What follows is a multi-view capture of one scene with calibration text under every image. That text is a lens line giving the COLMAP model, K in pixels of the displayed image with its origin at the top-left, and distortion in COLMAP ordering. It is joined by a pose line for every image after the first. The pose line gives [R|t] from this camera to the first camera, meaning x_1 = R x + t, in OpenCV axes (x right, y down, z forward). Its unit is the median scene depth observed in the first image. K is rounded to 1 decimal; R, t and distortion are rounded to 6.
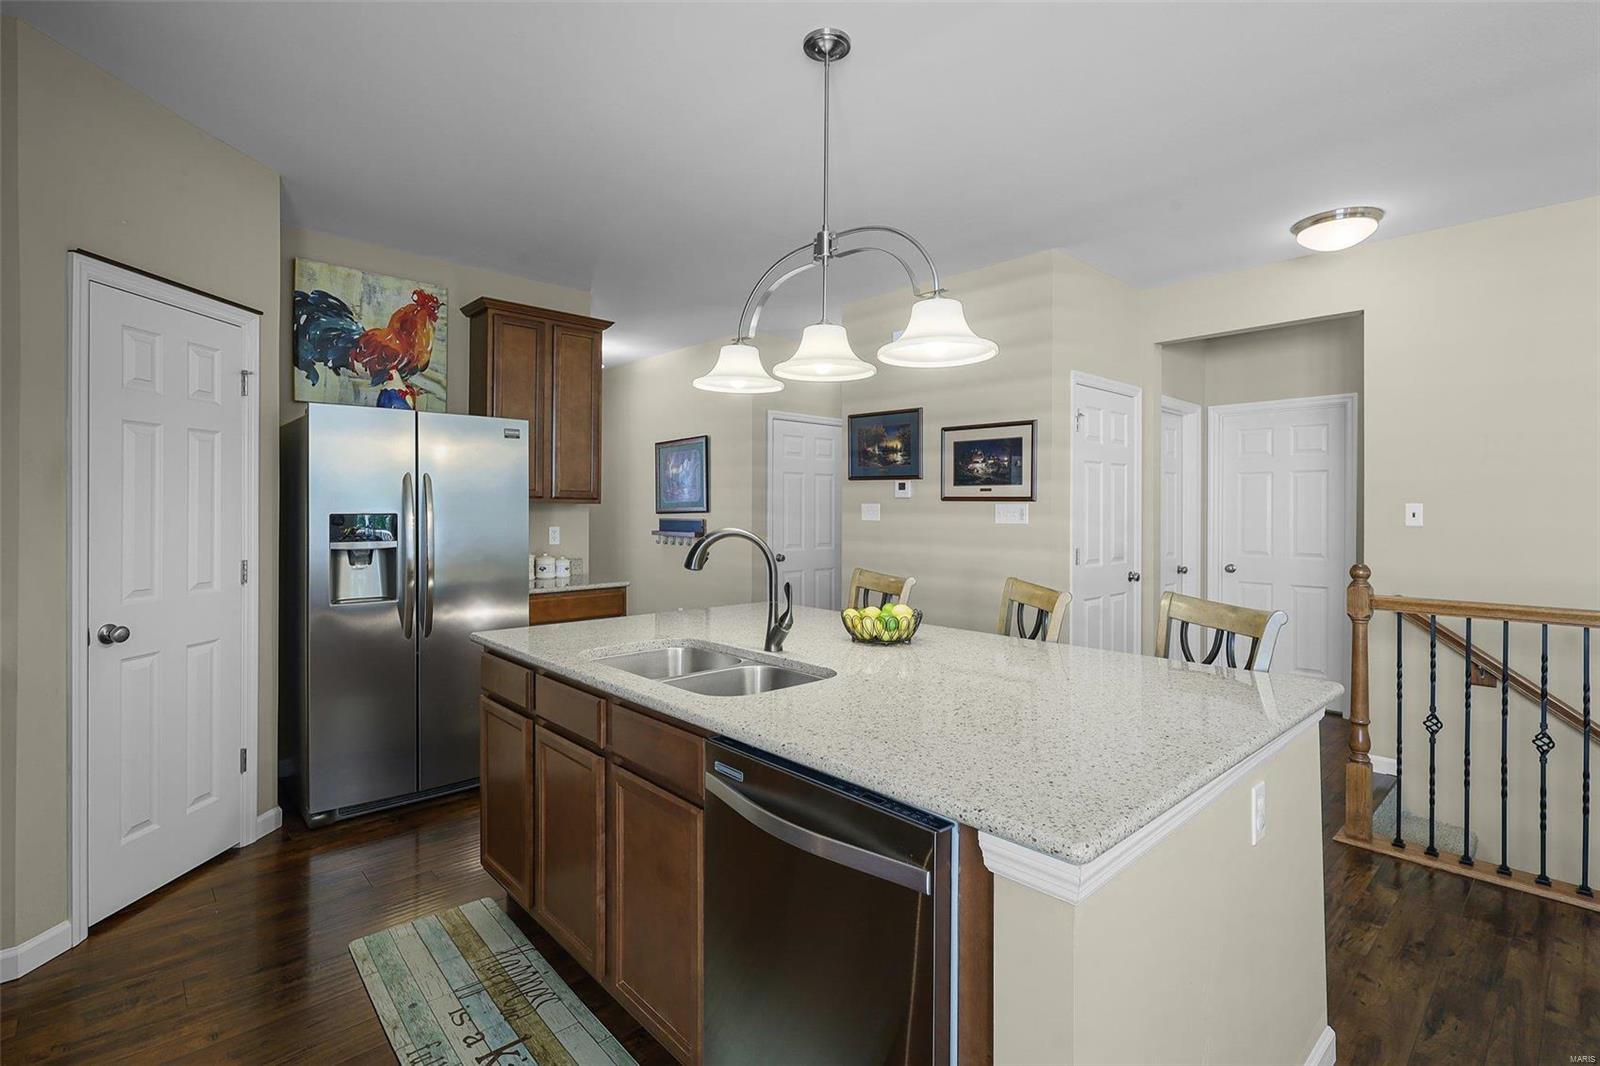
lens RADIAL K [[741.4, 0, 803.2], [0, 741.4, 517.1], [0, 0, 1]] dist [-0.000840, -0.000203]
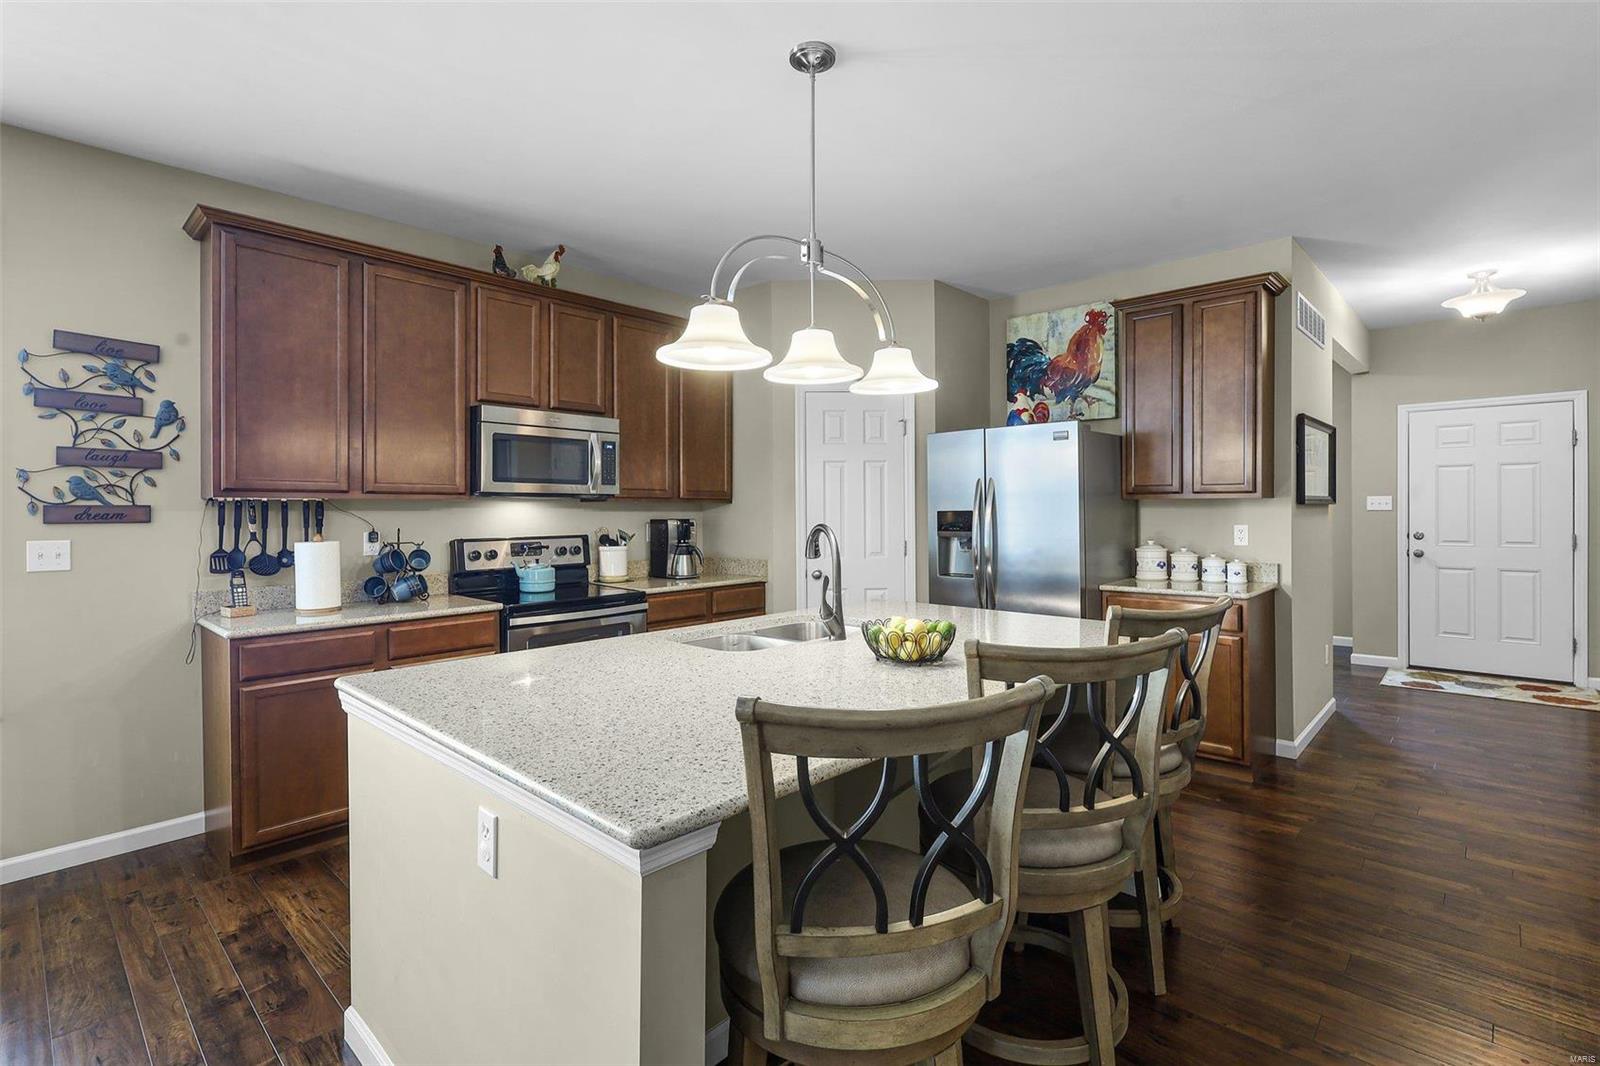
lens RADIAL K [[741.4, 0, 815.3], [0, 741.4, 517.6], [0, 0, 1]] dist [-0.000840, -0.000203]
pose [[0.086235, 0.009991, -0.996225, 0.588162], [-0.003144, 0.999947, 0.009756, -0.003157], [0.996270, 0.002291, 0.086262, 0.508581]]
